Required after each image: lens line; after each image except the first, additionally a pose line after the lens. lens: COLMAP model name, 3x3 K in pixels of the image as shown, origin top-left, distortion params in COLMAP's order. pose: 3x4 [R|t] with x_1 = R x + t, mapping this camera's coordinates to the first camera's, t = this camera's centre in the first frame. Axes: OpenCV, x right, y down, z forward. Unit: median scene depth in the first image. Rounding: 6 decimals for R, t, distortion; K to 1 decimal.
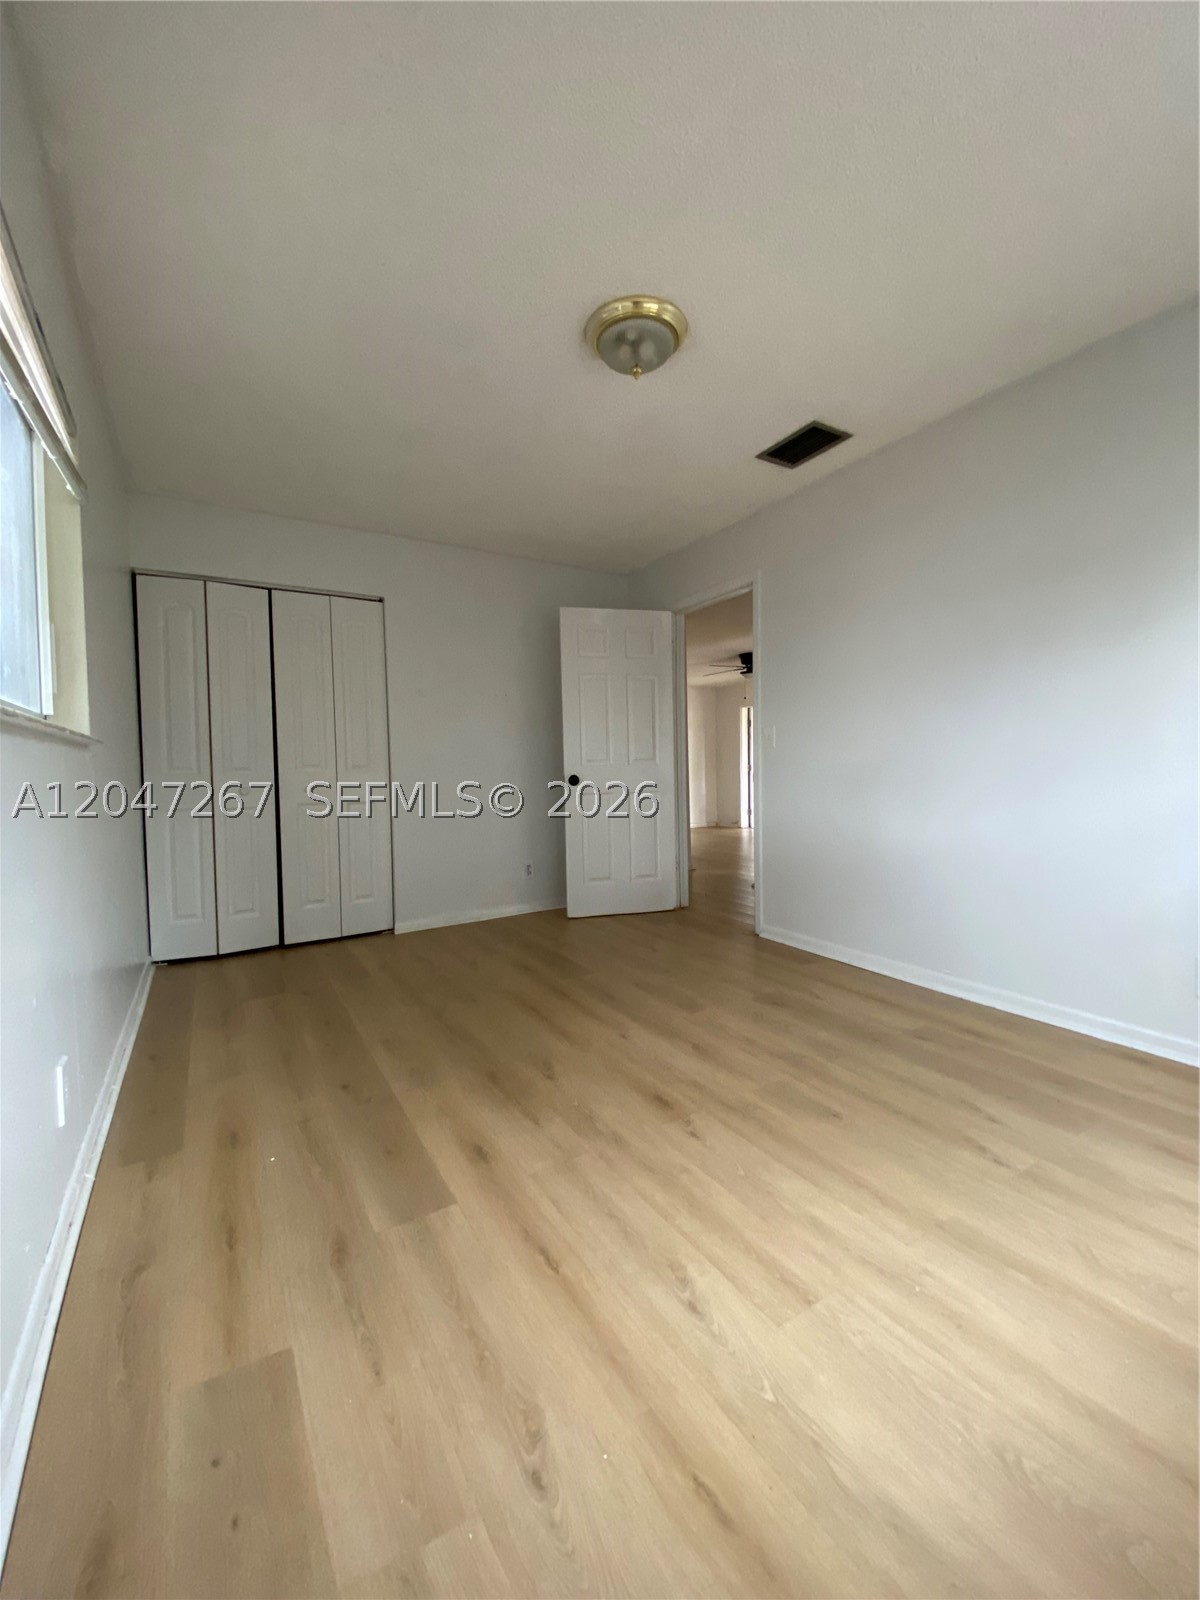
lens RADIAL K [[643.4, 0, 600.0], [0, 643.4, 800.0], [0, 0, 1]] dist [-0.008005, -0.000520]
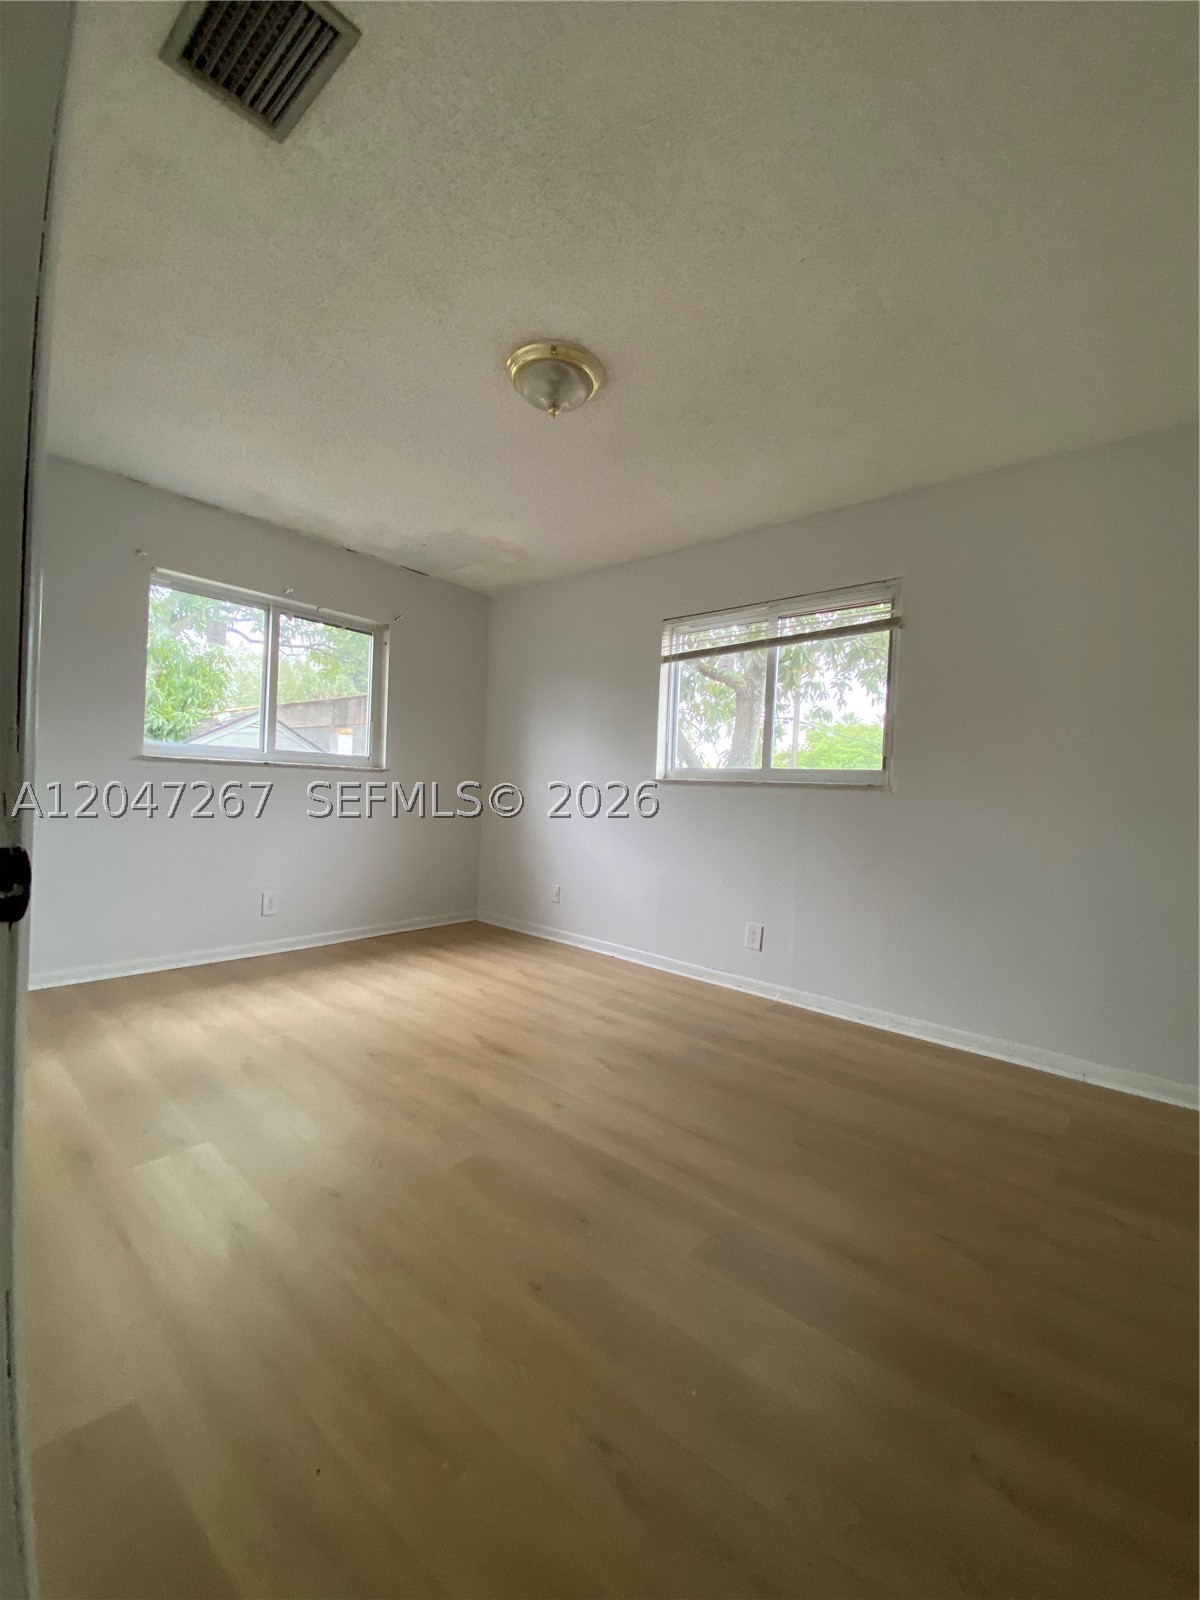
lens RADIAL K [[643.4, 0, 600.0], [0, 643.4, 800.0], [0, 0, 1]] dist [-0.008005, -0.000520]
pose [[-0.949108, -0.016774, -0.314503, 0.364961], [-0.040643, 0.996754, 0.069493, -0.146677], [0.312317, 0.078739, -0.946709, 2.503504]]
